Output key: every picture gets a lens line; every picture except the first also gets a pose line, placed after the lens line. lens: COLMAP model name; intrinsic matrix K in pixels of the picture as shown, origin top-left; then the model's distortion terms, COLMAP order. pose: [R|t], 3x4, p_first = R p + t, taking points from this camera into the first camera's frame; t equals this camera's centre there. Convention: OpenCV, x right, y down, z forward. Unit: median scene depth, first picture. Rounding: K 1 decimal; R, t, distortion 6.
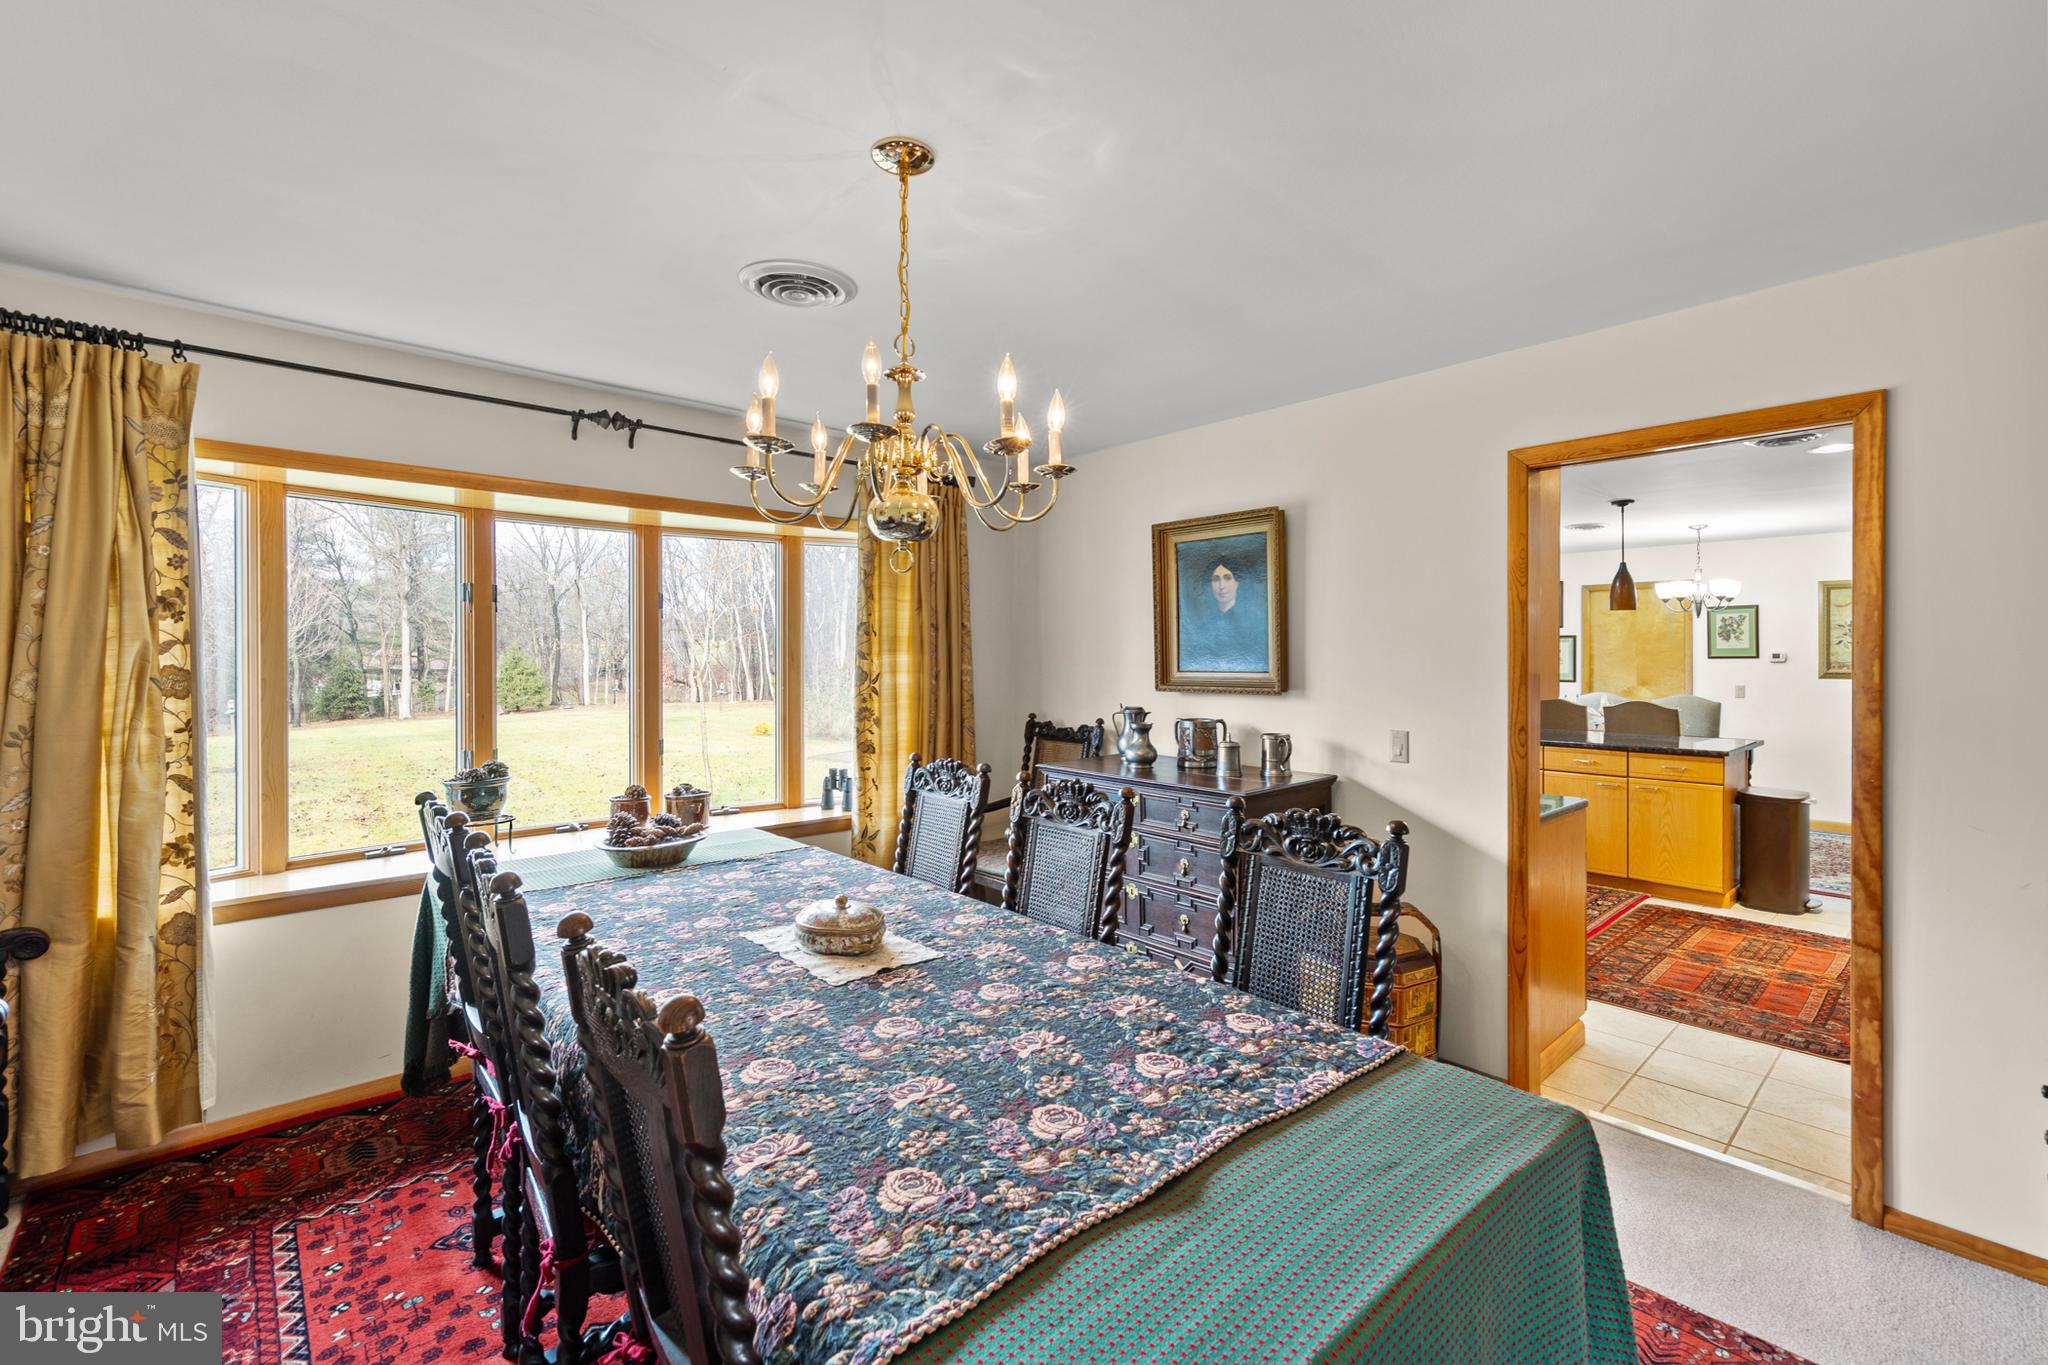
lens RADIAL K [[881.3, 0, 1033.1], [0, 881.3, 662.8], [0, 0, 1]] dist [0.004899, 0.000278]
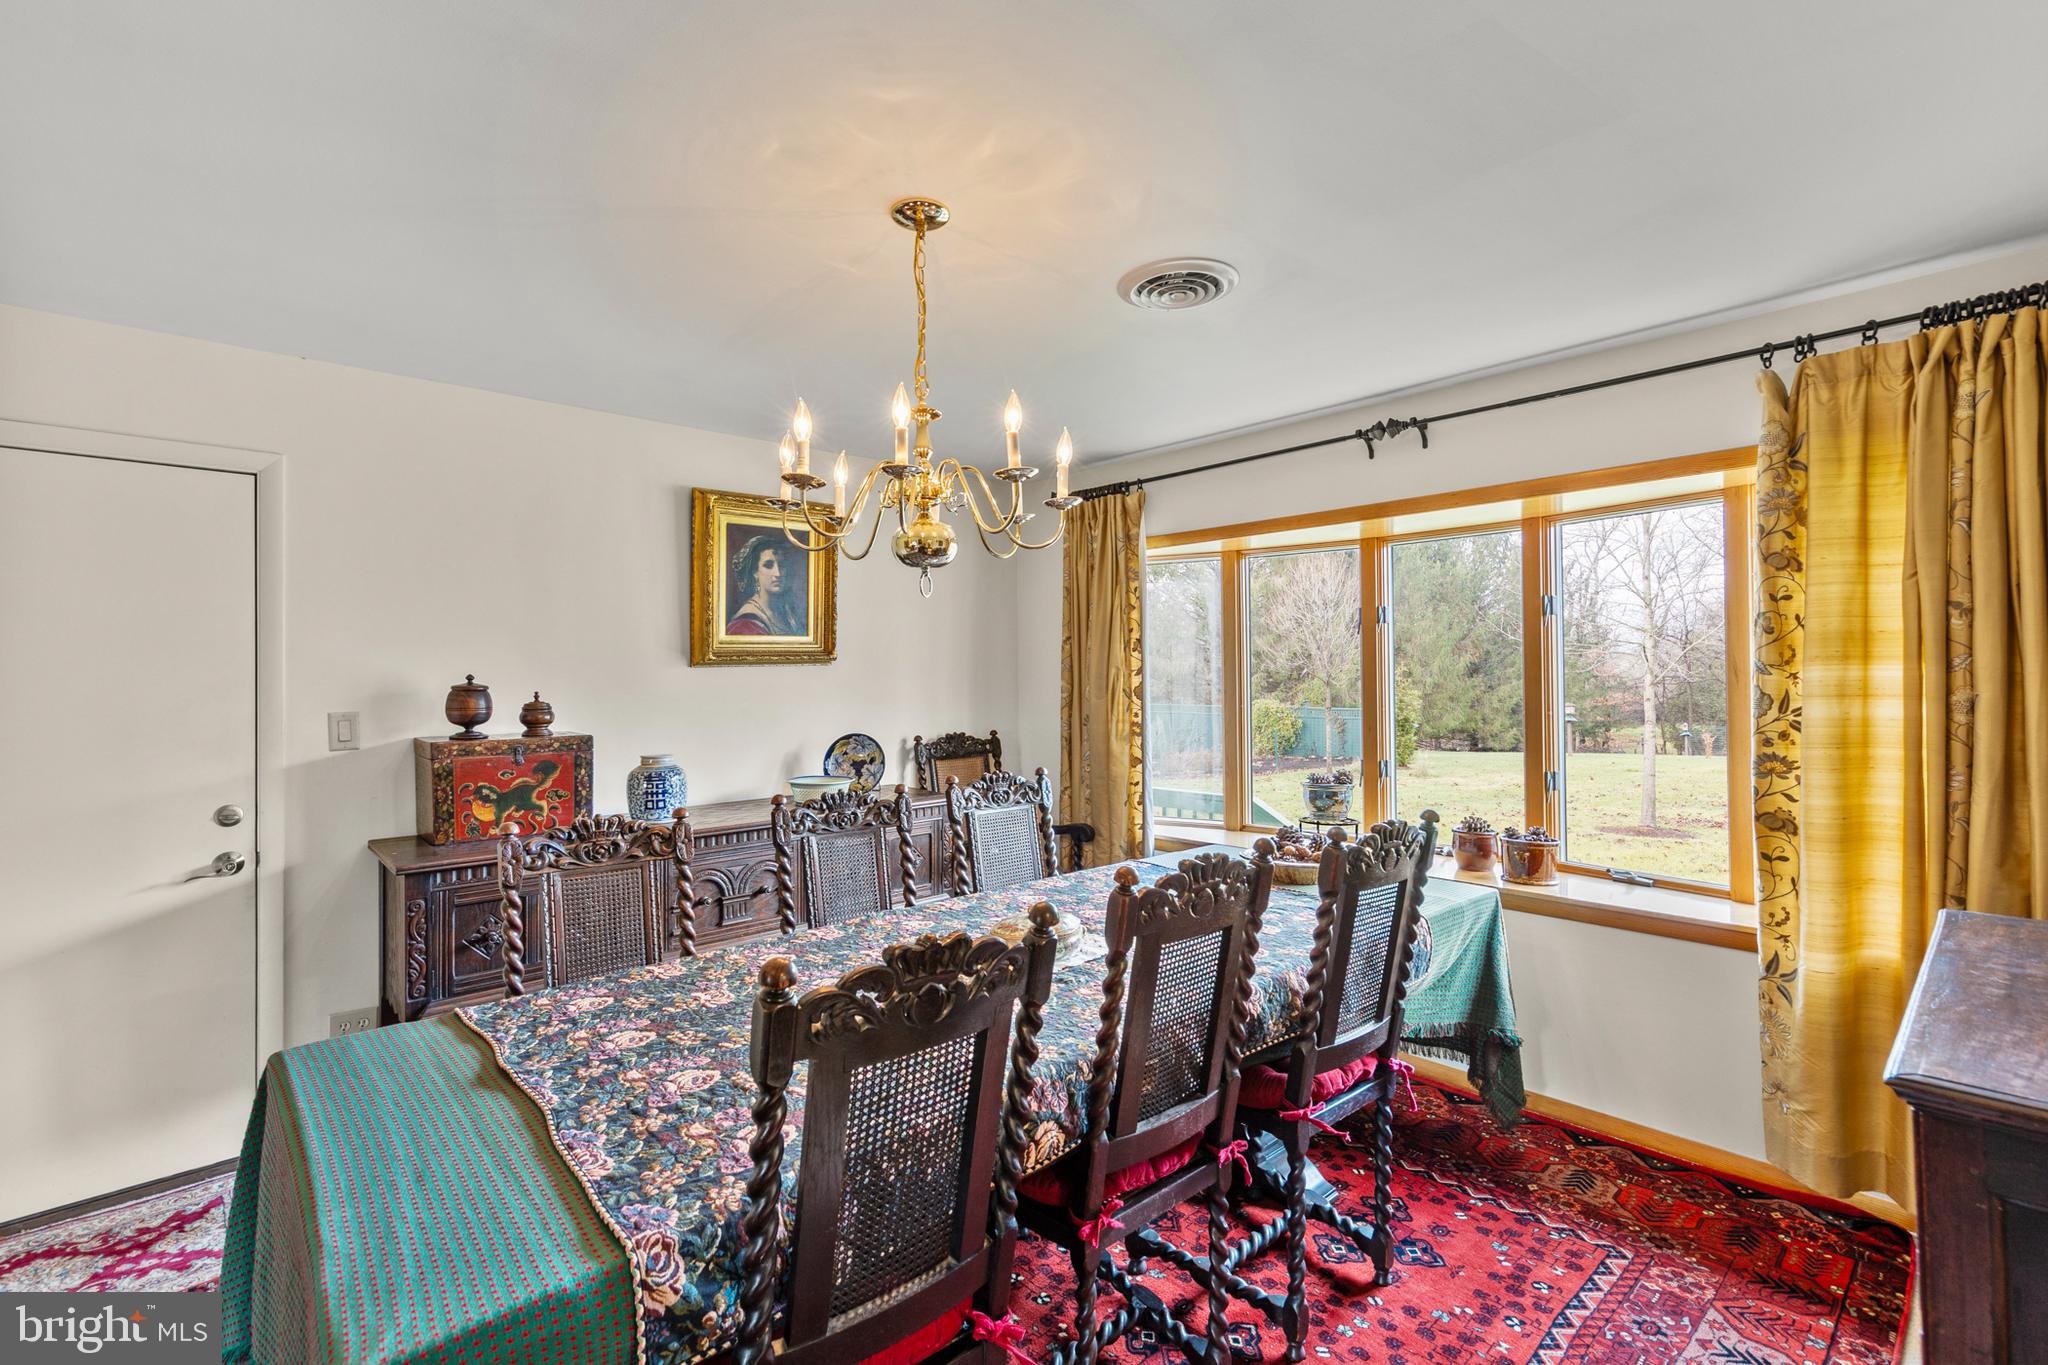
lens RADIAL K [[912.0, 0, 1026.3], [0, 912.0, 670.7], [0, 0, 1]] dist [0.008298, 0.000091]
pose [[0.007859, -0.009726, -0.999922, 0.977346], [0.000119, 0.999953, -0.009725, -0.000003], [0.999969, -0.000043, 0.007860, 1.125649]]
